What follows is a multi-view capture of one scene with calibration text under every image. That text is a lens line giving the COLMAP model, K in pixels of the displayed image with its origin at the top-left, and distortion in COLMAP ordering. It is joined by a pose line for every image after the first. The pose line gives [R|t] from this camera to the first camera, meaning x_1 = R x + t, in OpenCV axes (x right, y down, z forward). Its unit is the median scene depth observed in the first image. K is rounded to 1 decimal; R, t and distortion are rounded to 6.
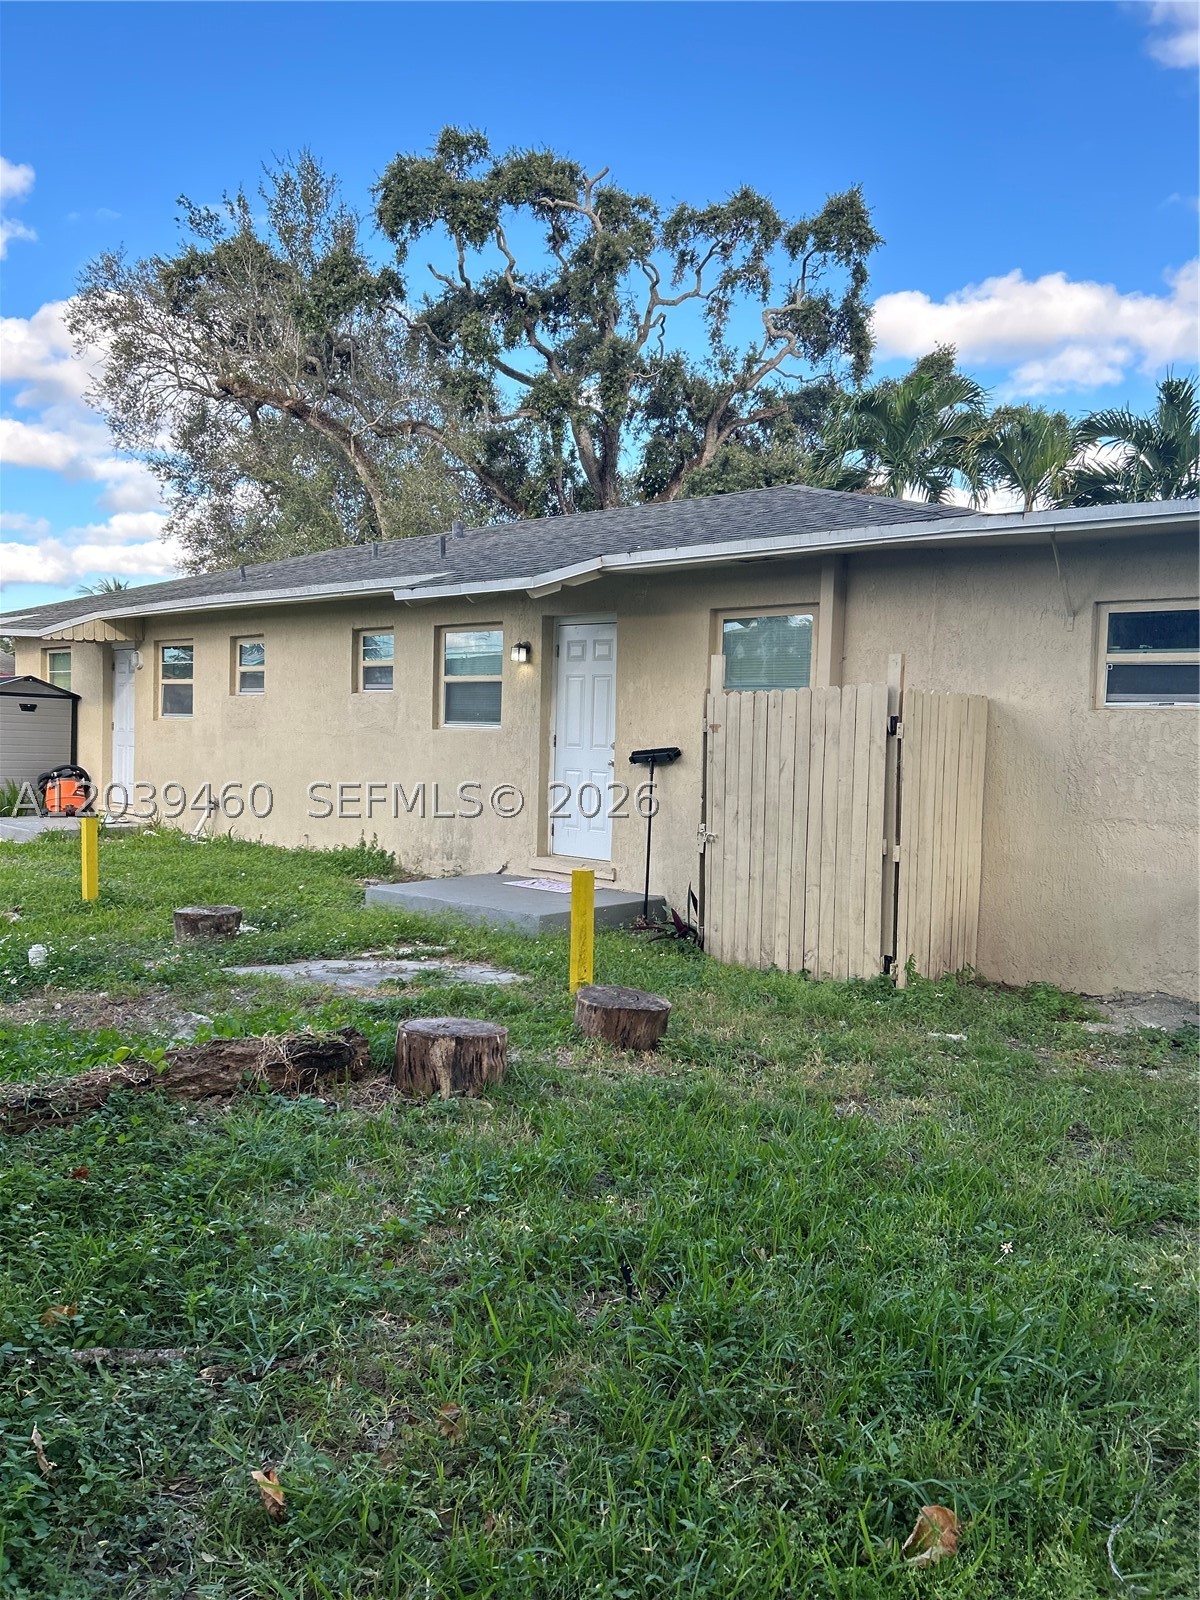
lens RADIAL K [[1197.7, 0, 598.8], [0, 1197.7, 805.2], [0, 0, 1]] dist [0.032019, -0.038290]
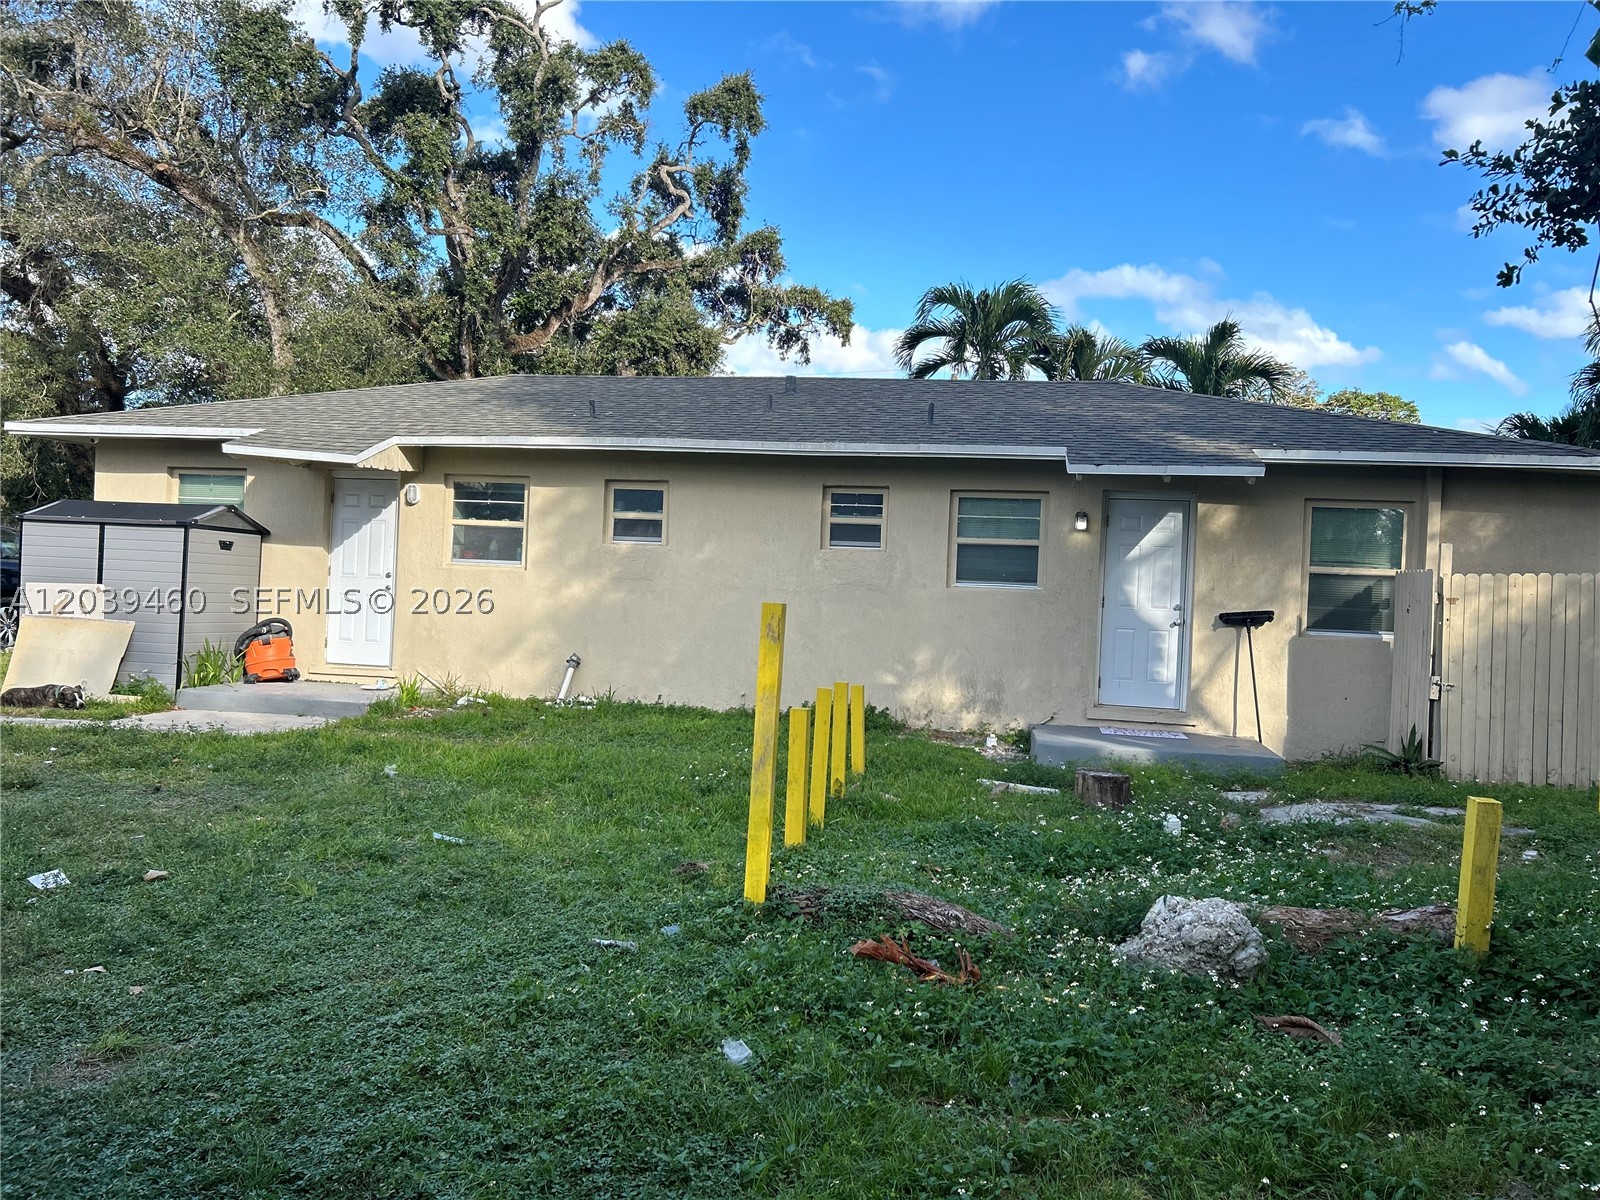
lens RADIAL K [[1197.7, 0, 798.2], [0, 1197.7, 596.1], [0, 0, 1]] dist [0.032019, -0.038290]
pose [[0.852087, 0.004120, 0.523383, -0.783553], [0.013310, 0.999475, -0.029537, -0.027282], [-0.523230, 0.032135, 0.851585, 0.183909]]
